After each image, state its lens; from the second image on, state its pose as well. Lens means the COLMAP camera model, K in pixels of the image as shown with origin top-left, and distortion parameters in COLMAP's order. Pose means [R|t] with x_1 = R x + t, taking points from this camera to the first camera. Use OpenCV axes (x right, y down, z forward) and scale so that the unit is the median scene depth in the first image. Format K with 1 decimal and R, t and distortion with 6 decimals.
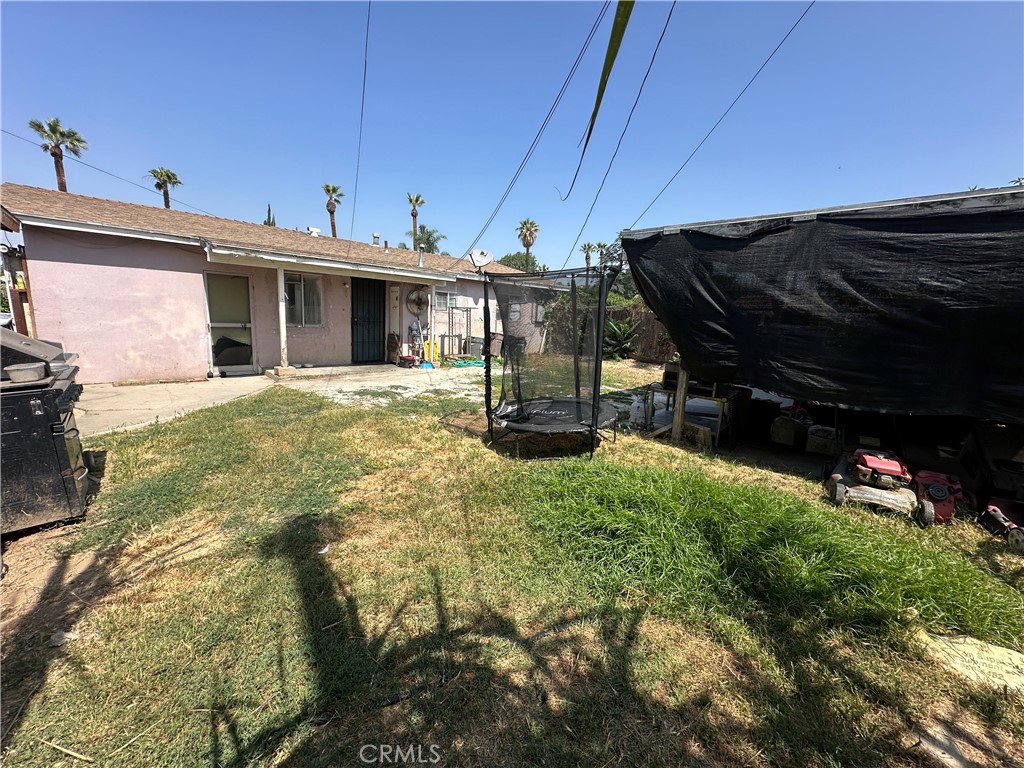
lens RADIAL K [[409.9, 0, 512.0], [0, 409.9, 384.0], [0, 0, 1]] dist [-0.002428, -0.000051]
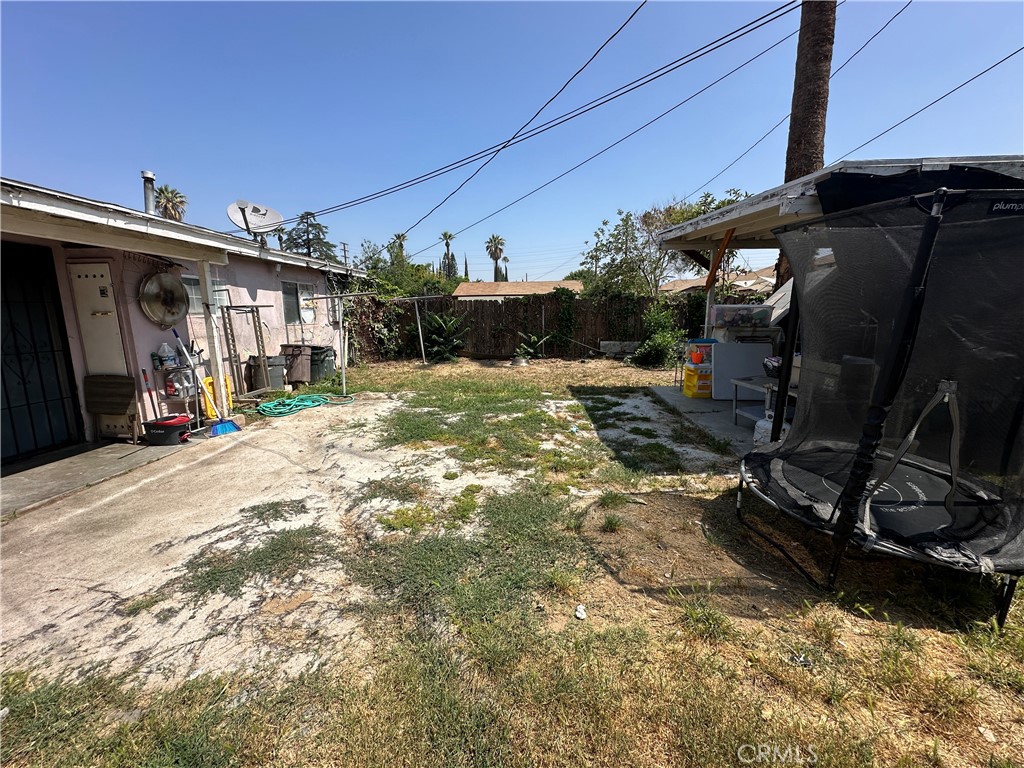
lens RADIAL K [[409.9, 0, 512.0], [0, 409.9, 384.0], [0, 0, 1]] dist [-0.002428, -0.000051]
pose [[0.747487, -0.173203, 0.641299, -0.247096], [0.159189, 0.983985, 0.080208, -0.079036], [-0.644921, 0.042133, 0.763087, 0.395016]]
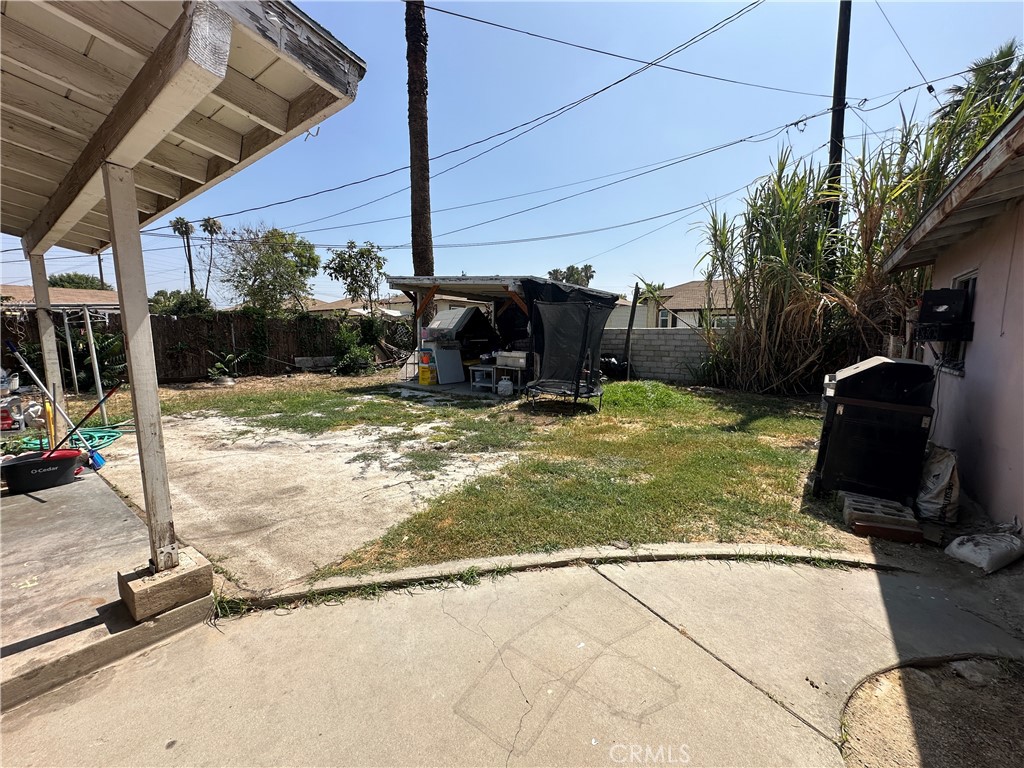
lens RADIAL K [[409.9, 0, 512.0], [0, 409.9, 384.0], [0, 0, 1]] dist [-0.002428, -0.000051]
pose [[-0.161742, -0.172342, 0.971668, -0.634024], [0.151348, 0.968651, 0.197000, -0.131142], [-0.975158, 0.178923, -0.130588, 0.623719]]
